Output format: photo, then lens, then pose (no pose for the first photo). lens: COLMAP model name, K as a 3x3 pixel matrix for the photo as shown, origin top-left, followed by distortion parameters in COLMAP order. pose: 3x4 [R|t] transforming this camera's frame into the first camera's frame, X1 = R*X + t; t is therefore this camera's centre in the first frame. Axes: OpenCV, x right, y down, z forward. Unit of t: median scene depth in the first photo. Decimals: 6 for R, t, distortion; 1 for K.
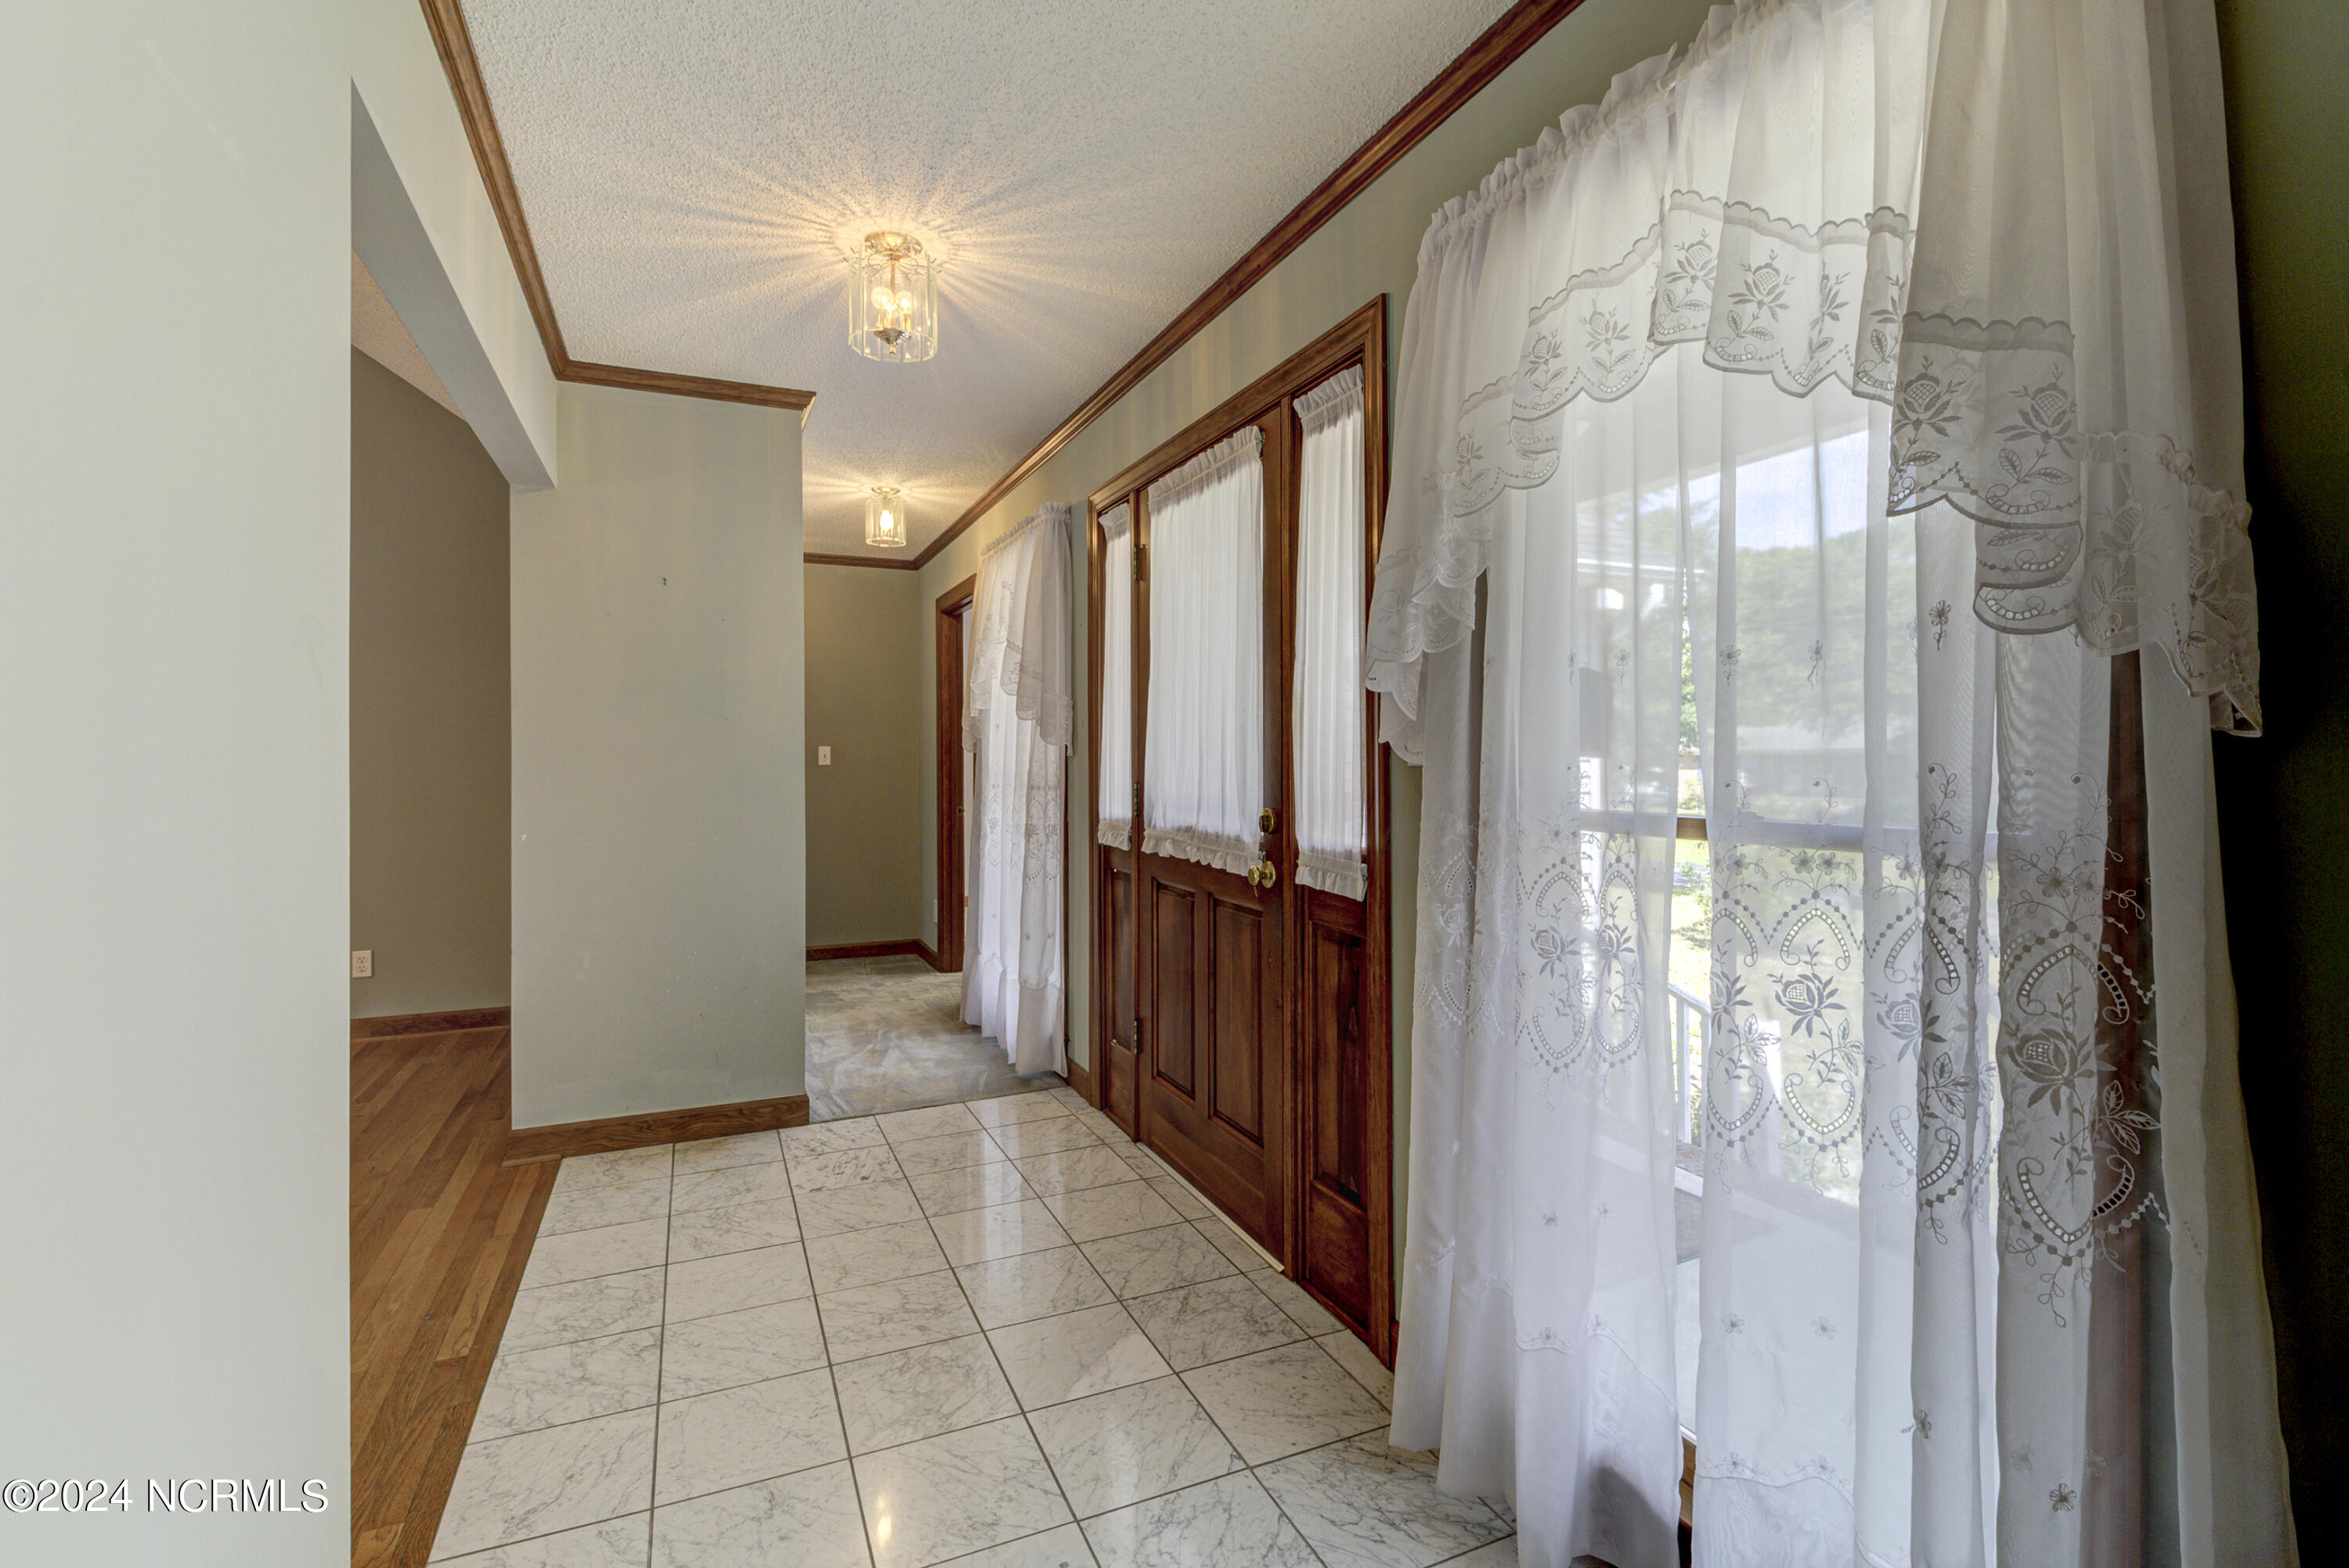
lens RADIAL K [[1083.5, 0, 1182.6], [0, 1083.5, 772.5], [0, 0, 1]] dist [0.009226, -0.012438]
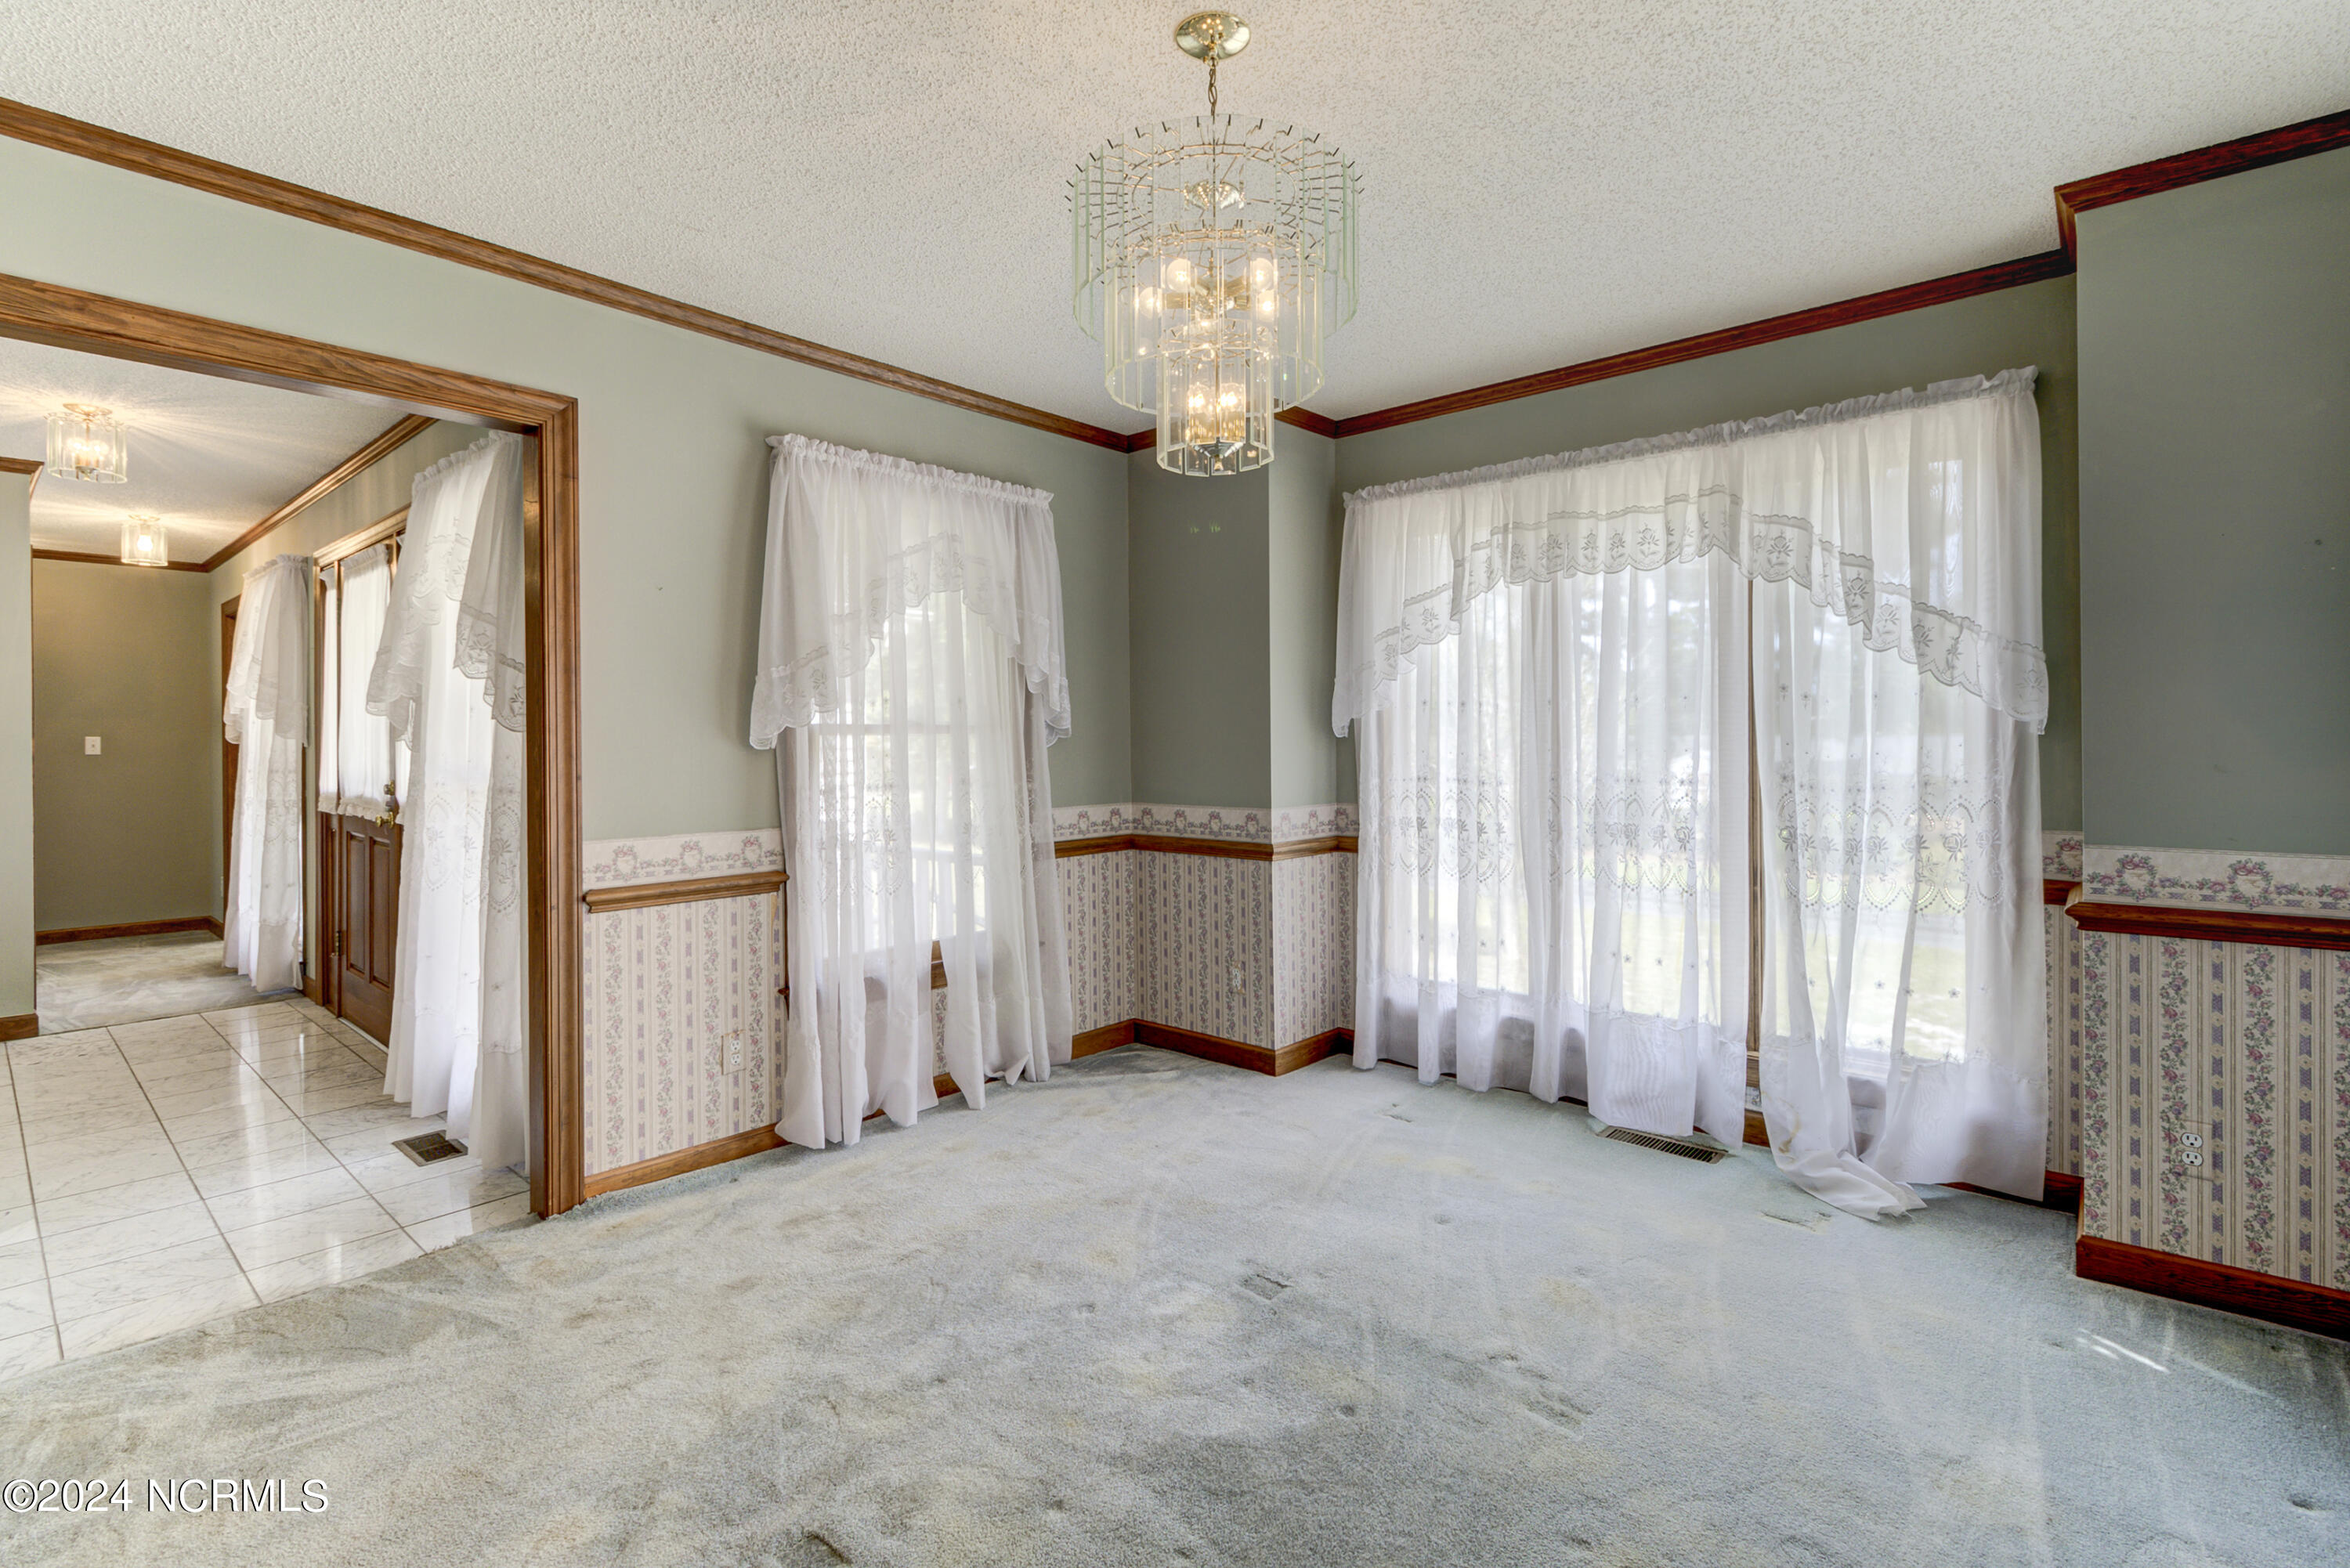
lens RADIAL K [[1076.5, 0, 1172.7], [0, 1076.5, 742.5], [0, 0, 1]] dist [0.011368, -0.012225]
pose [[0.909985, -0.007002, 0.414583, 0.306749], [0.011051, 0.999912, -0.007368, 0.000980], [-0.414495, 0.011286, 0.909982, -0.619818]]
